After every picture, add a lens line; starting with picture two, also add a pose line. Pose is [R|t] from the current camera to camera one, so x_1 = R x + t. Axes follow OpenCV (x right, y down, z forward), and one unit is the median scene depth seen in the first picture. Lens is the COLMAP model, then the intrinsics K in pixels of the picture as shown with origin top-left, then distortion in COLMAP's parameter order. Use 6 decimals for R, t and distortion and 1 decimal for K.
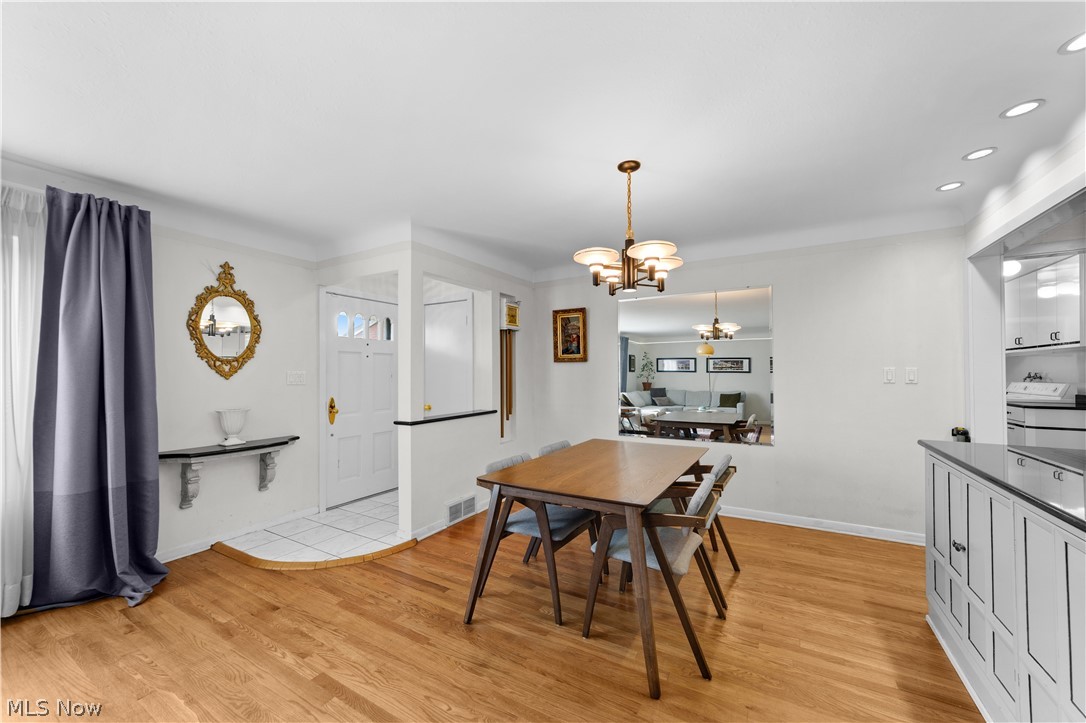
lens RADIAL K [[415.7, 0, 540.6], [0, 415.7, 374.2], [0, 0, 1]] dist [-0.008591, 0.000317]
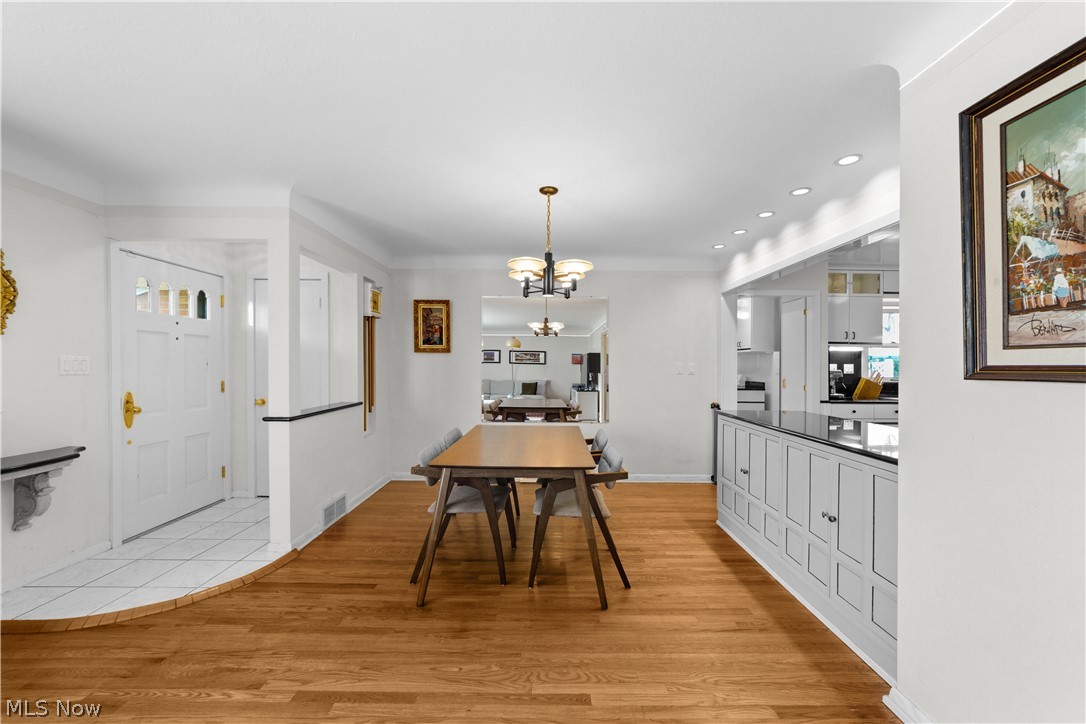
lens RADIAL K [[420.7, 0, 546.5], [0, 420.7, 371.0], [0, 0, 1]] dist [-0.017507, 0.008631]
pose [[0.863410, 0.004858, 0.504479, -0.285275], [-0.012832, 0.999842, 0.012334, -0.000298], [-0.504339, -0.017122, 0.863336, -0.030780]]
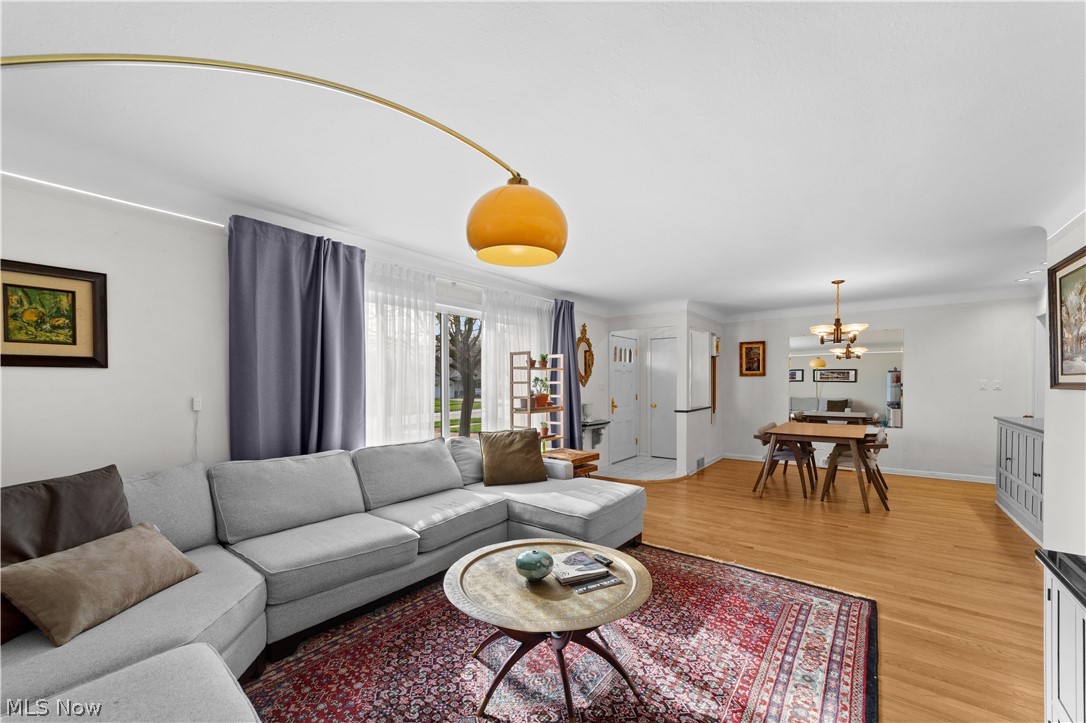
lens RADIAL K [[414.9, 0, 557.6], [0, 414.9, 396.9], [0, 0, 1]] dist [-0.000252, 0.005654]
pose [[0.993448, 0.004108, -0.114211, -0.655631], [-0.000267, 0.999435, 0.033622, -0.005295], [0.114284, -0.033371, 0.992887, -0.852152]]
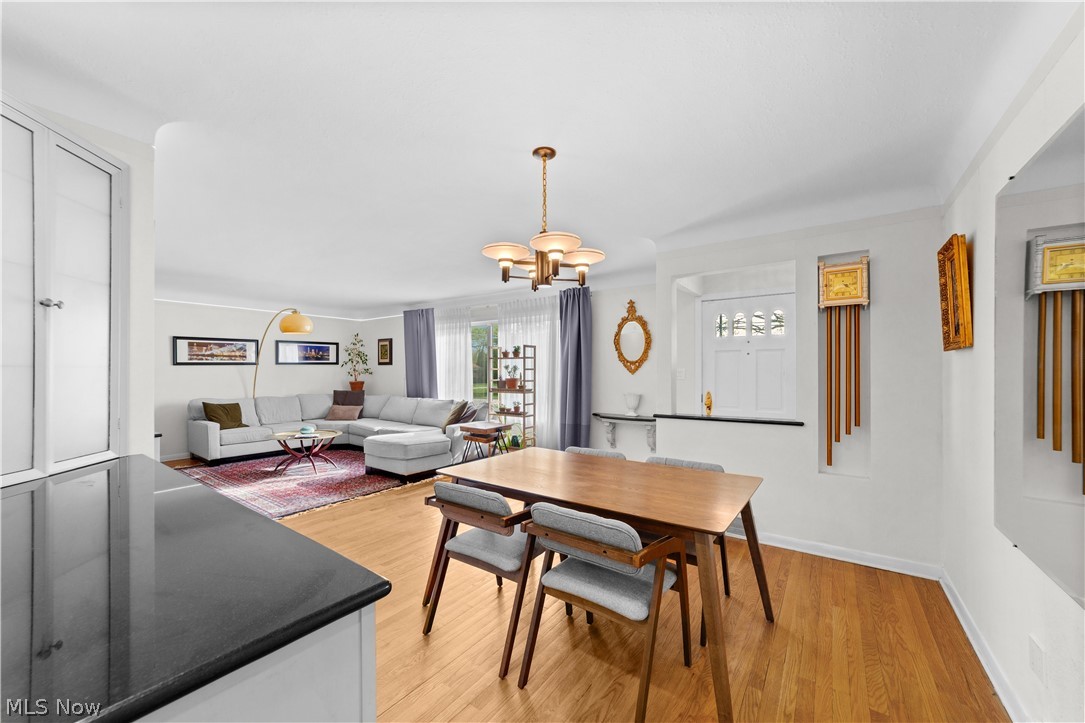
lens RADIAL K [[415.3, 0, 540.1], [0, 415.3, 374.2], [0, 0, 1]] dist [-0.008591, 0.000317]
pose [[-0.086122, 0.012410, -0.996207, 0.836820], [-0.001782, 0.999919, 0.012610, -0.006715], [0.996283, 0.002862, -0.086093, 0.779852]]
